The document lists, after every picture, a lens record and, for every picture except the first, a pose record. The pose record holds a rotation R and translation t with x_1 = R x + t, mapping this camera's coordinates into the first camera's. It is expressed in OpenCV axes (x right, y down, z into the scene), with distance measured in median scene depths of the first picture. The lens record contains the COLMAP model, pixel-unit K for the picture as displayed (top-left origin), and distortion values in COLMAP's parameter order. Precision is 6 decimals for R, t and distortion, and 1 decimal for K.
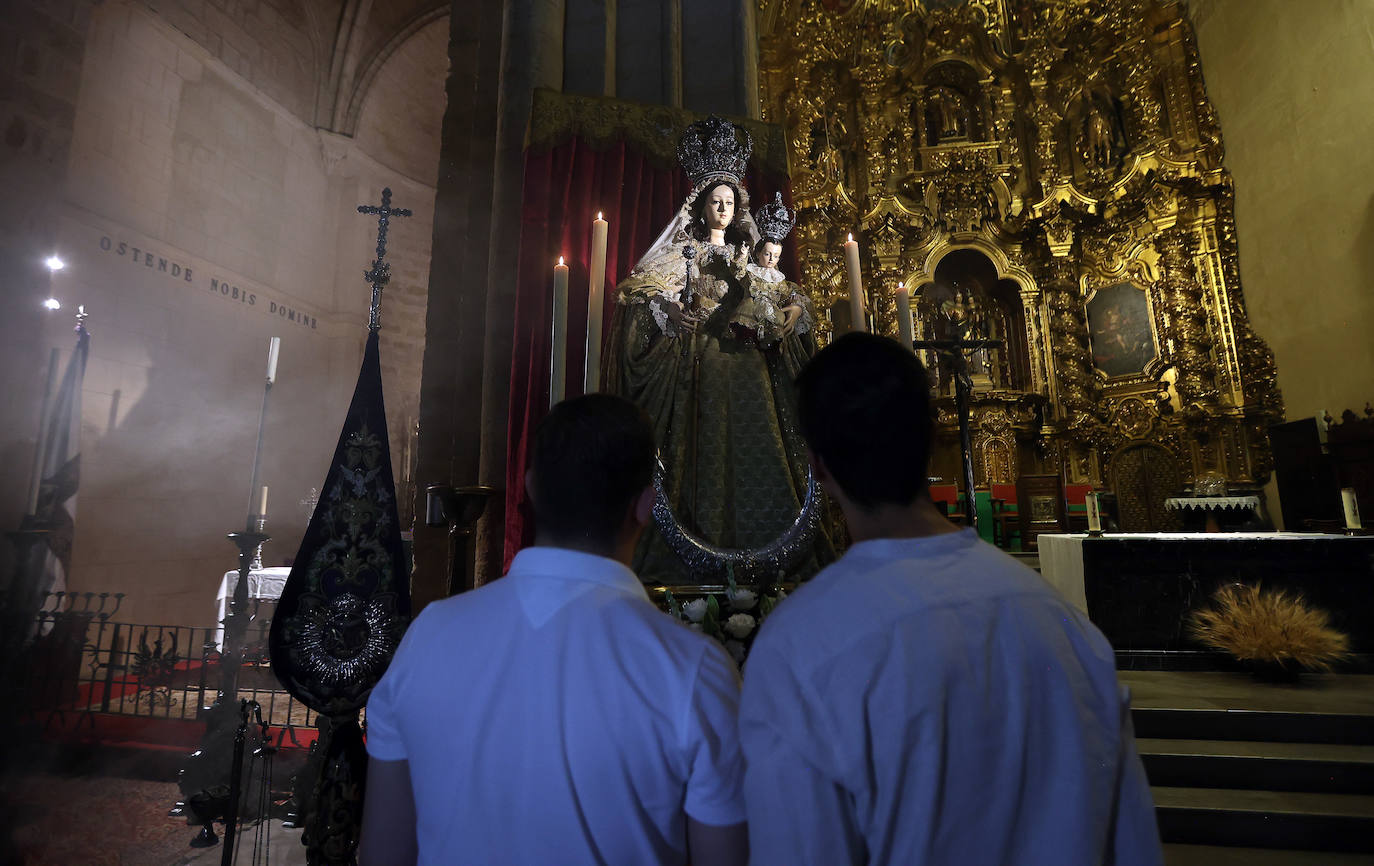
lens RADIAL K [[684.0, 0, 688.4], [0, 684.0, 380.7], [0, 0, 1]] dist [-0.062583, 0.029857]
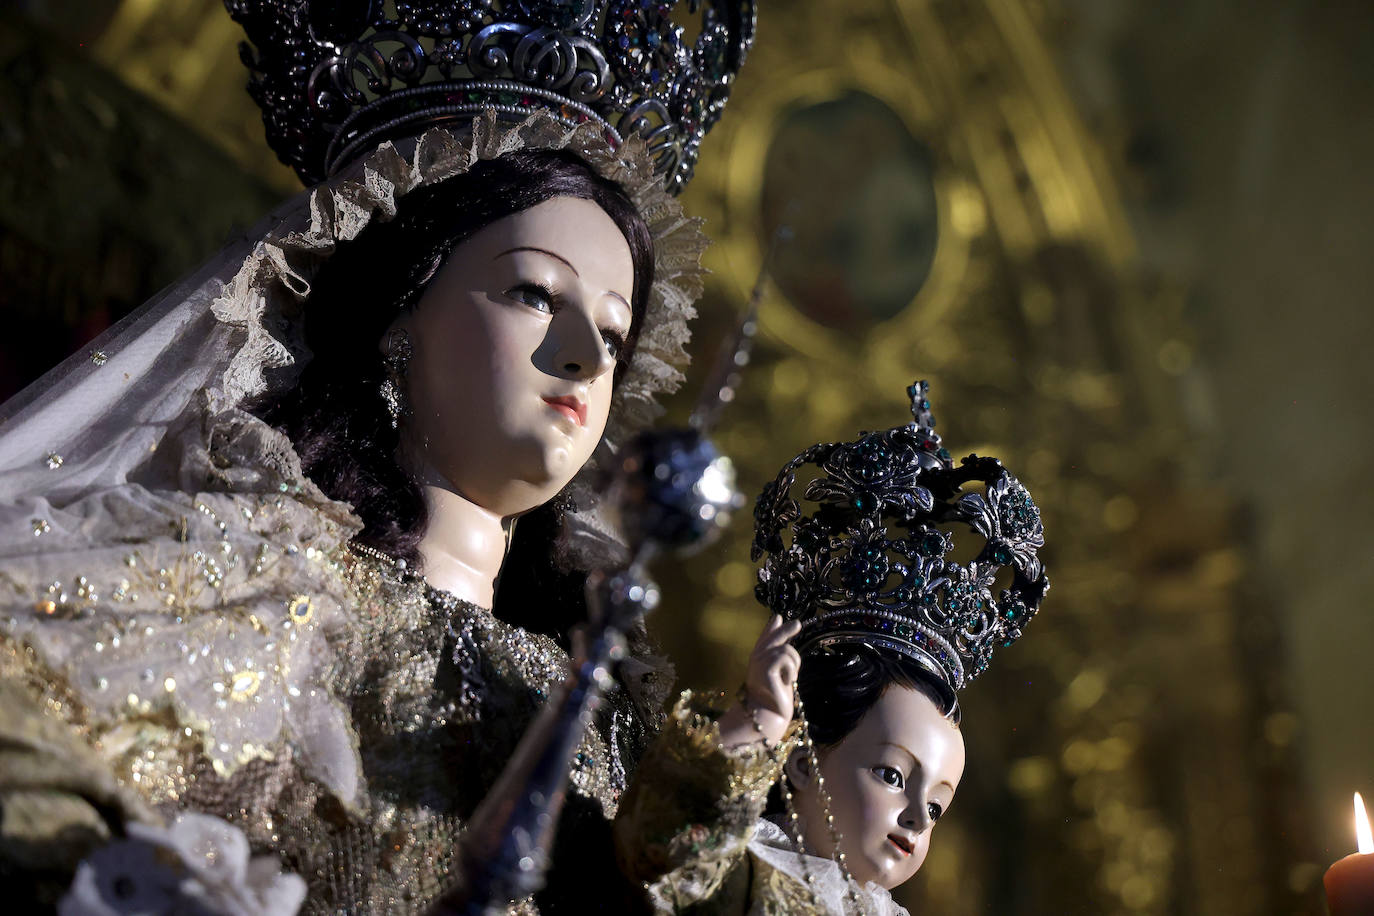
lens RADIAL K [[3145.8, 0, 687.0], [0, 3145.8, 458.0], [0, 0, 1]] dist [0.396140, 0.094933]
pose [[0.829135, 0.317818, 0.459921, -0.049067], [-0.098842, 0.893063, -0.438941, 0.005932], [-0.550241, 0.318481, 0.771883, 0.130419]]
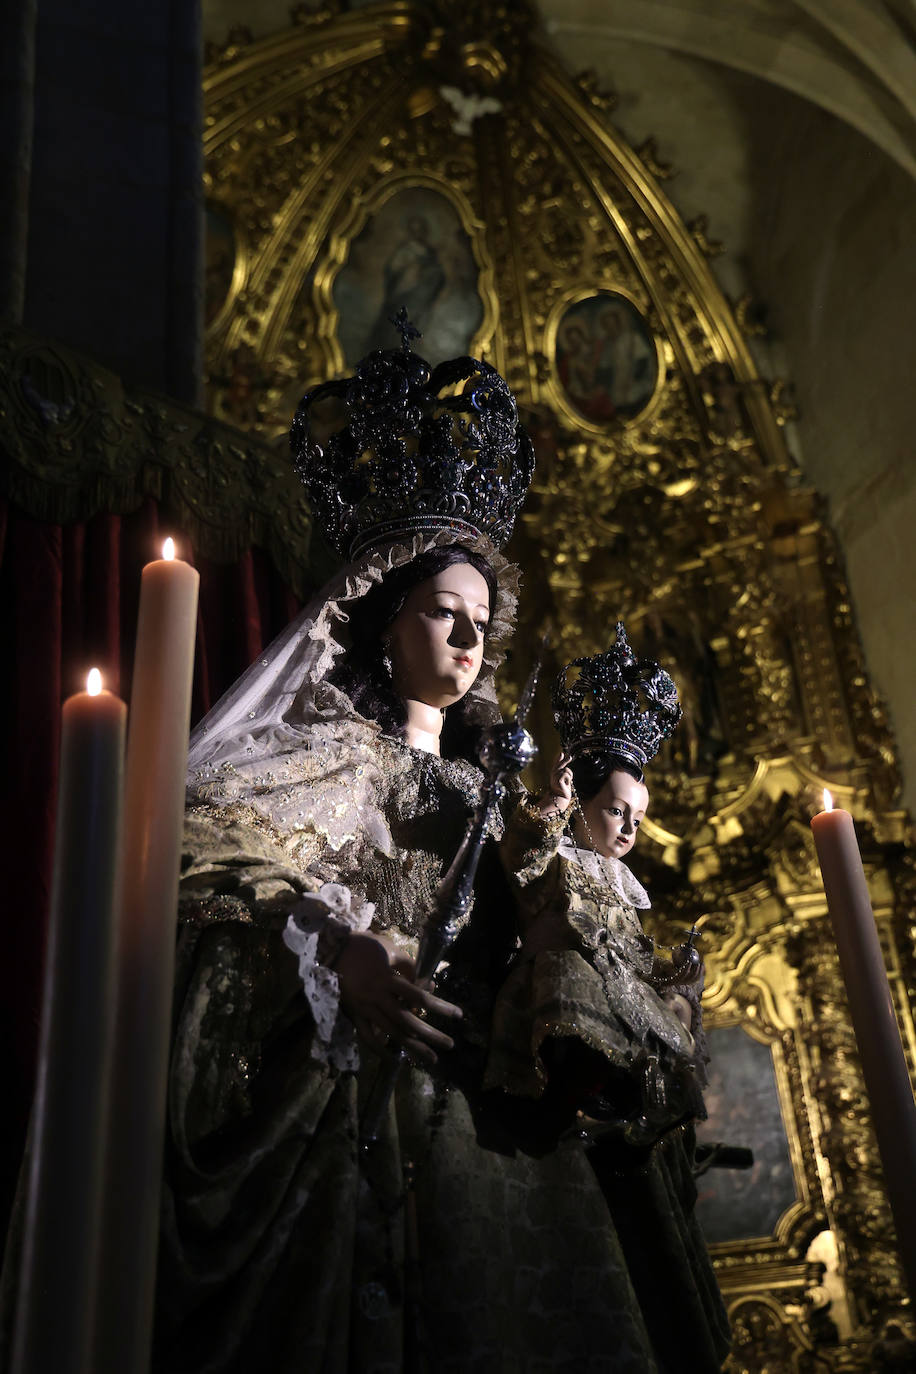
lens RADIAL K [[1625.2, 0, 458.0], [0, 1625.2, 687.0], [0, 0, 1]] dist [0.115889, 0.027311]
pose [[0.874255, 0.187433, 0.447825, -0.064683], [-0.040842, 0.947589, -0.316872, -0.002218], [-0.483746, 0.258737, 0.836089, 0.102084]]
